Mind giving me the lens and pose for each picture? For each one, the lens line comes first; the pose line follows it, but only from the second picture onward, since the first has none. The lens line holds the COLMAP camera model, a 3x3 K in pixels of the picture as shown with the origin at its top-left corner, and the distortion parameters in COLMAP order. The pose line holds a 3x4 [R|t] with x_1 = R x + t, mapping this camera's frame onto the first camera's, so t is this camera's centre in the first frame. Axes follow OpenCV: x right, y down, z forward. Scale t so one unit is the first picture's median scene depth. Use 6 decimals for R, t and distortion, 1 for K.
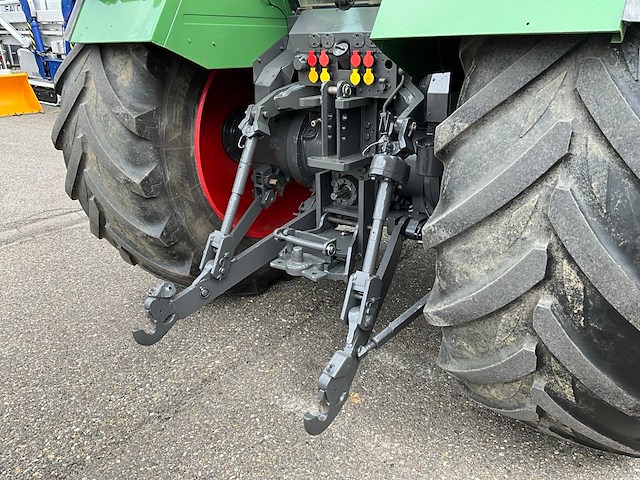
lens RADIAL K [[525.9, 0, 319.9], [0, 525.9, 242.7], [0, 0, 1]] dist [0.110758, -0.201271]
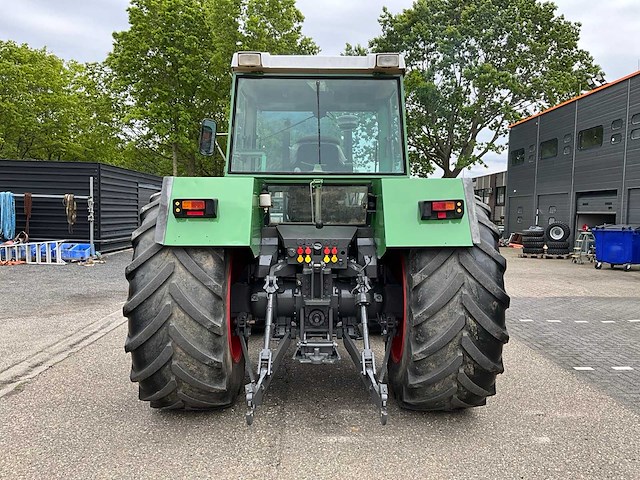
lens RADIAL K [[525.9, 0, 319.9], [0, 525.9, 242.7], [0, 0, 1]] dist [0.110758, -0.201271]
pose [[0.788810, -0.018086, 0.614371, -1.123356], [0.204257, 0.950471, -0.234272, 0.089569], [-0.579705, 0.310286, 0.753435, -0.492751]]
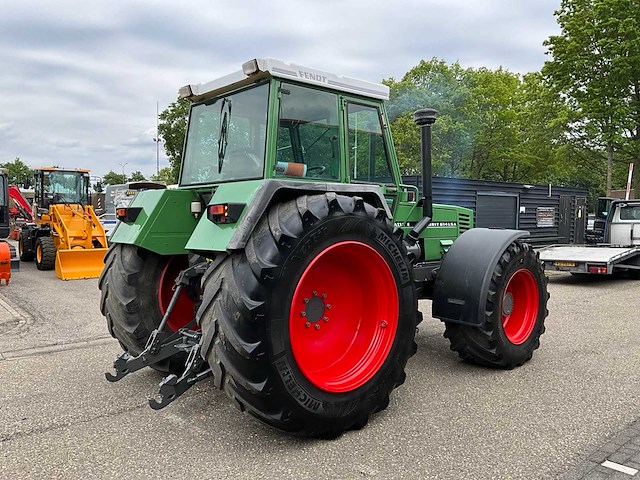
lens RADIAL K [[525.9, 0, 319.9], [0, 525.9, 242.7], [0, 0, 1]] dist [0.110758, -0.201271]
pose [[0.980376, 0.021605, -0.195952, 0.858224], [-0.082003, 0.948596, -0.305681, 0.245225], [0.179275, 0.315750, 0.931752, -0.950351]]
